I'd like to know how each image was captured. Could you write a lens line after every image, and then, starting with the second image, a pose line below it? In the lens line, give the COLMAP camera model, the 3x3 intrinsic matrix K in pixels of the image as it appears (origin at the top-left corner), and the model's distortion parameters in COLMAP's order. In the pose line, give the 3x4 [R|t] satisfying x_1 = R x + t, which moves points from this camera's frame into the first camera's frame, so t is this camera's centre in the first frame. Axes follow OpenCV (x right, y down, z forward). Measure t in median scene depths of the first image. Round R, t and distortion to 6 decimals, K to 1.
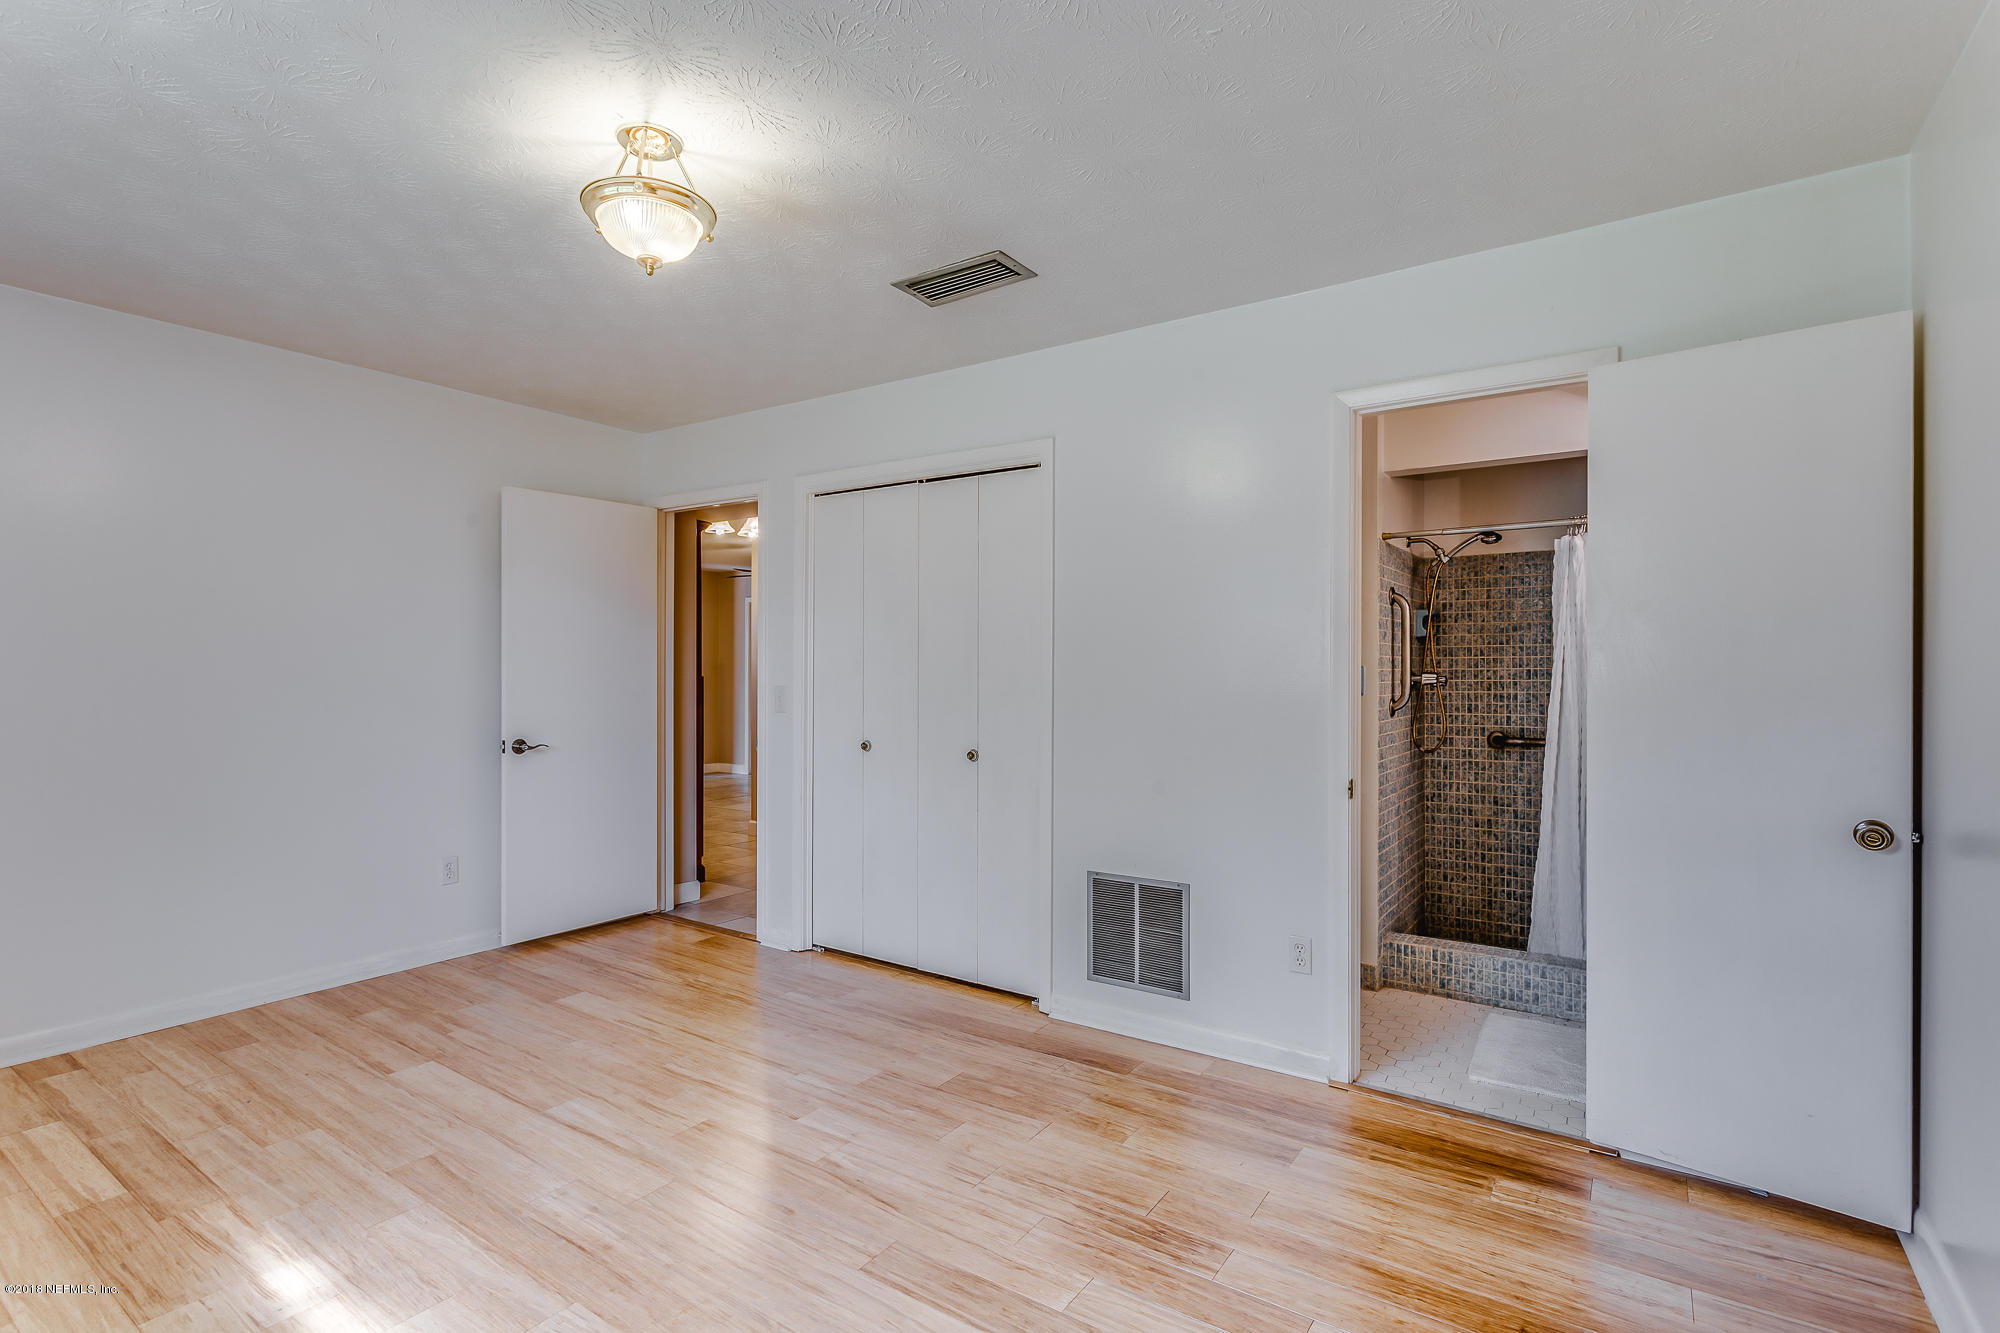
lens RADIAL K [[955.2, 0, 1000.0], [0, 955.2, 666.5], [0, 0, 1]] dist [0.001091, -0.000235]
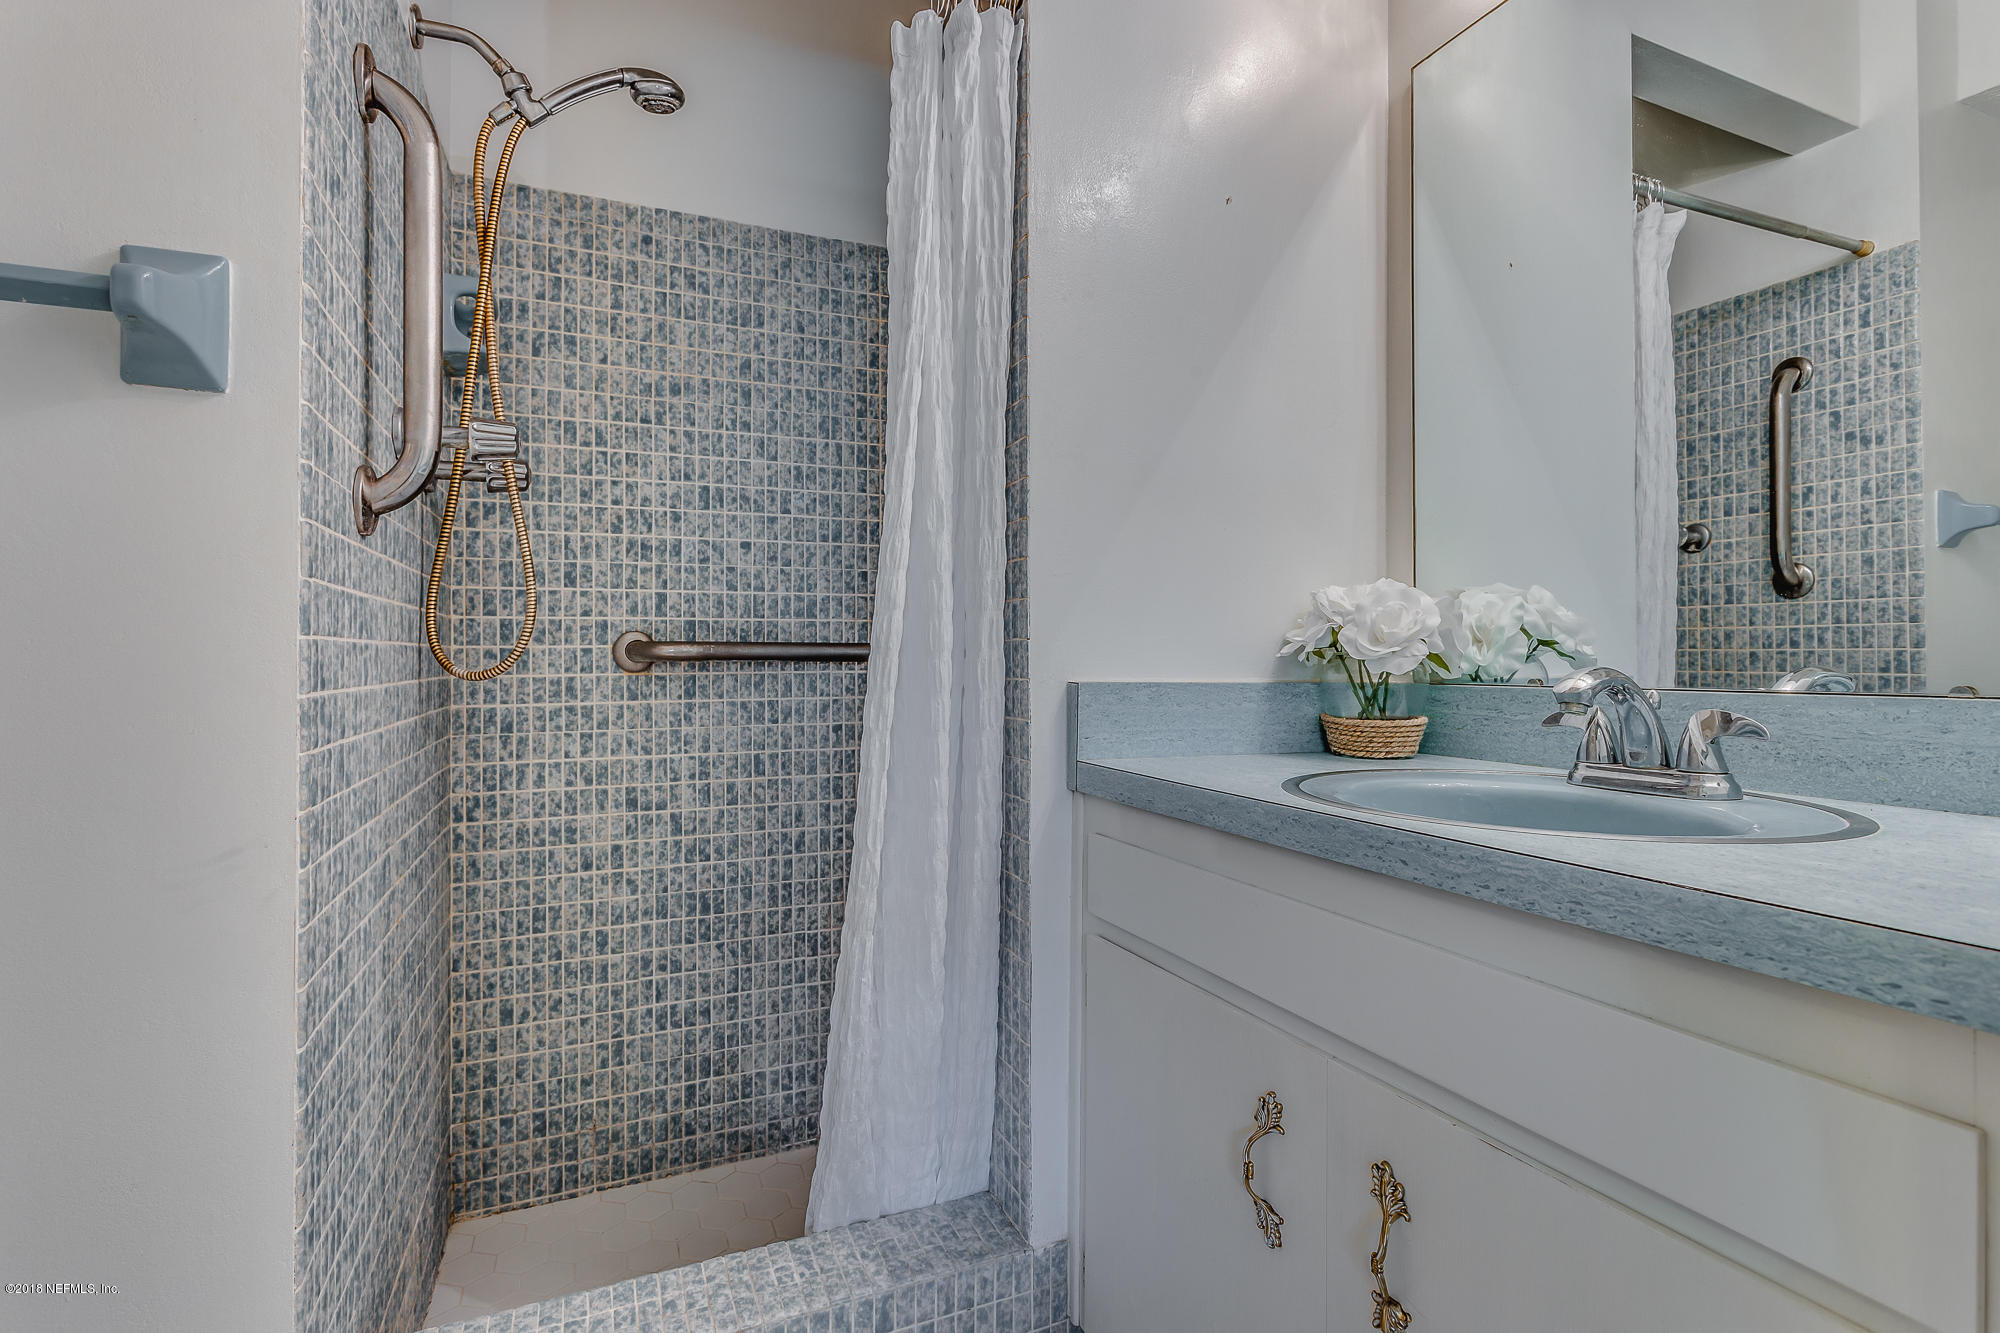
lens RADIAL K [[923.6, 0, 972.7], [0, 923.6, 654.1], [0, 0, 1]] dist [-0.001176, 0.000452]
pose [[0.543136, 0.004510, 0.839633, 0.305890], [-0.001288, 0.999989, -0.004538, 0.092611], [-0.839644, 0.001383, 0.543135, 0.766121]]
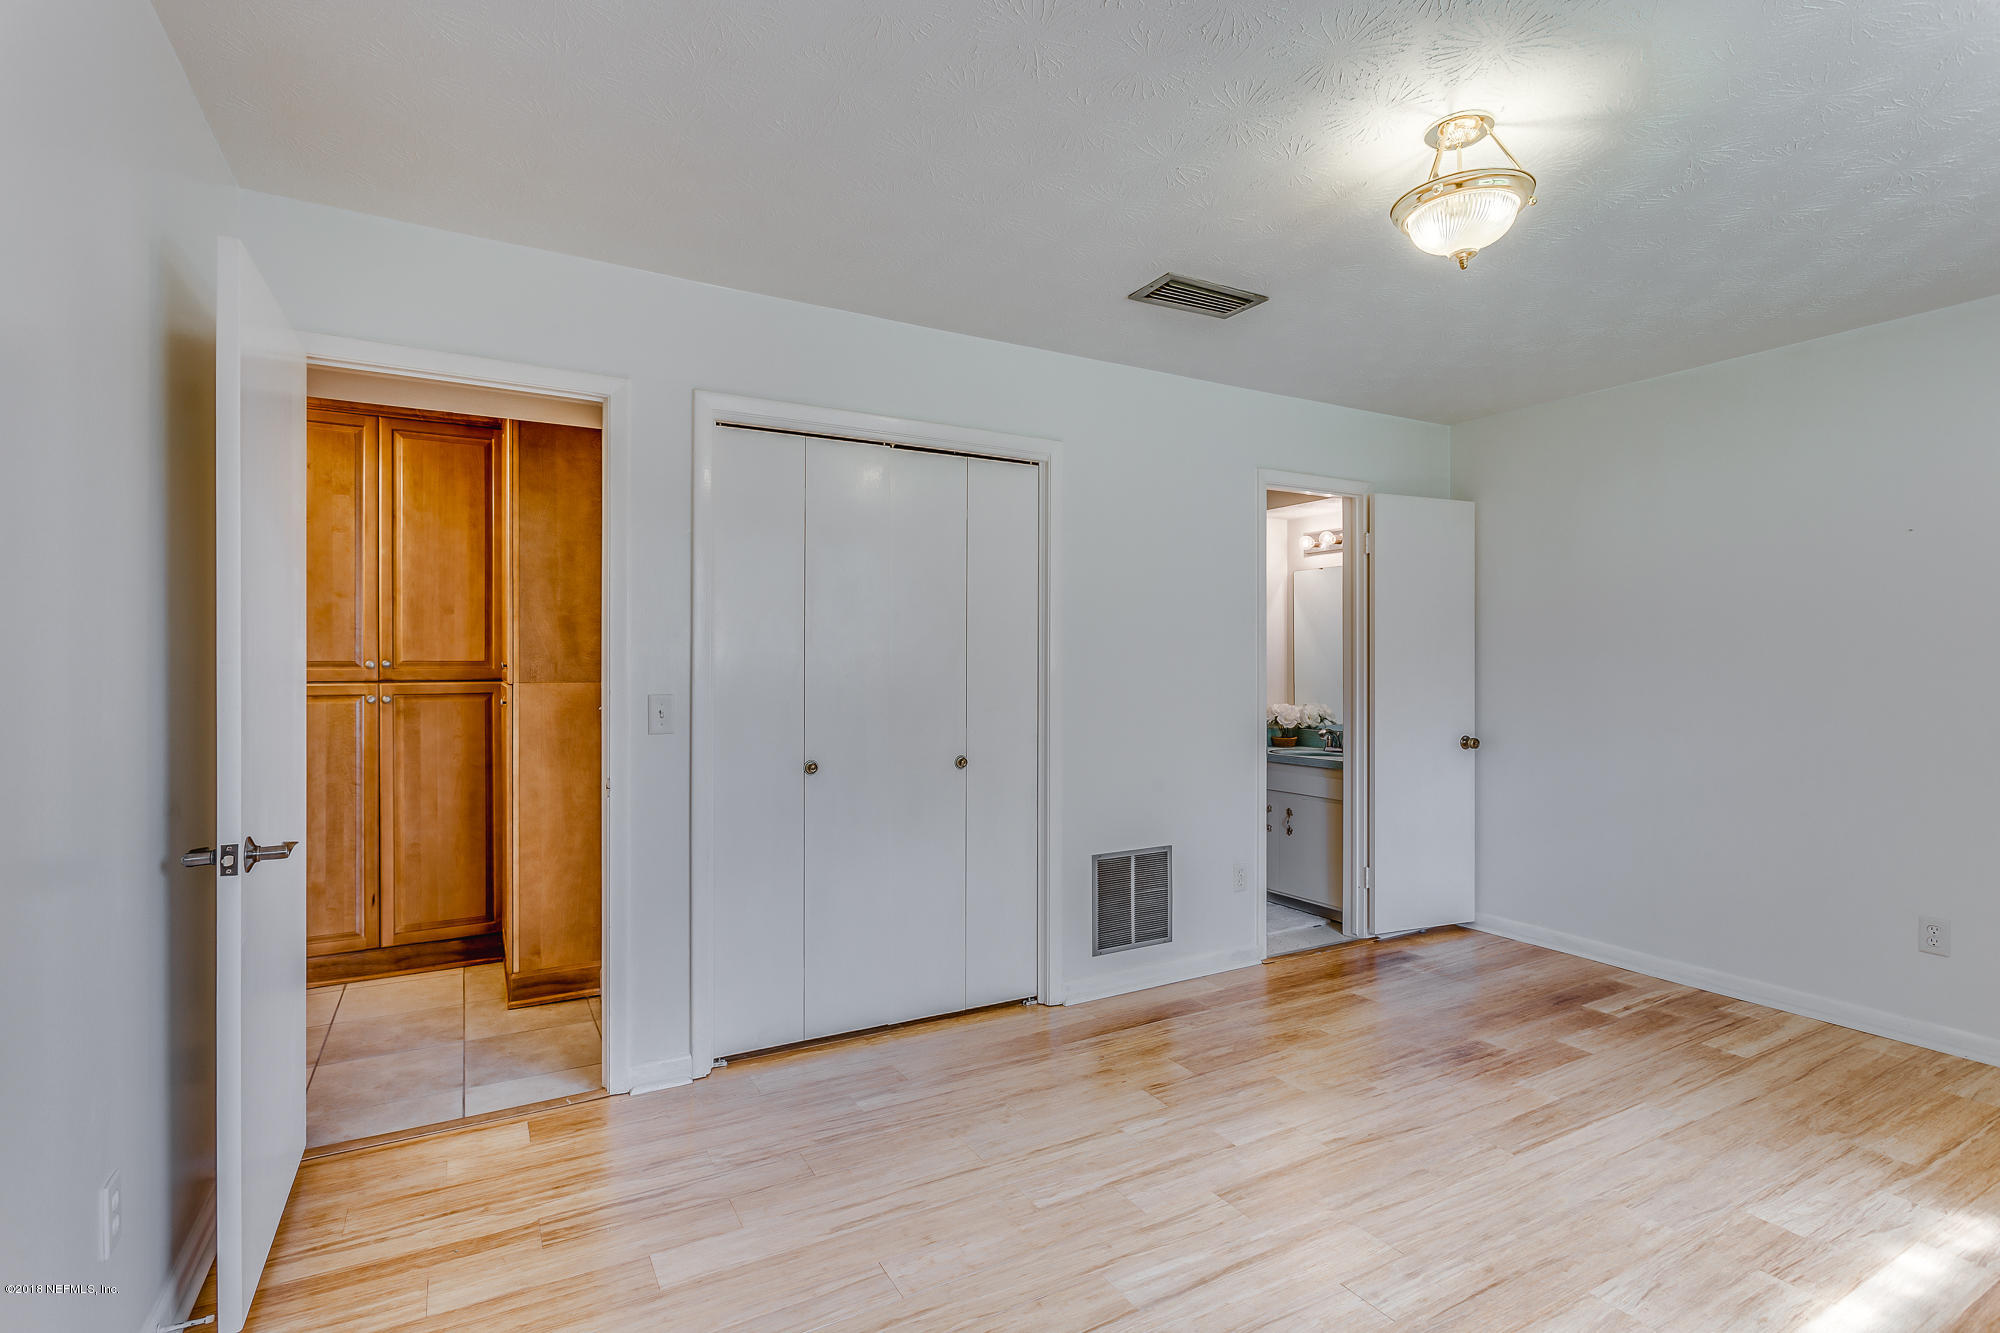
lens RADIAL K [[965.0, 0, 980.0], [0, 965.0, 661.8], [0, 0, 1]] dist [0.005148, 0.000222]
pose [[0.434095, -0.001481, 0.900866, -0.879670], [-0.002103, 0.999994, 0.002657, -0.005446], [-0.900865, -0.003048, 0.434089, 0.603435]]
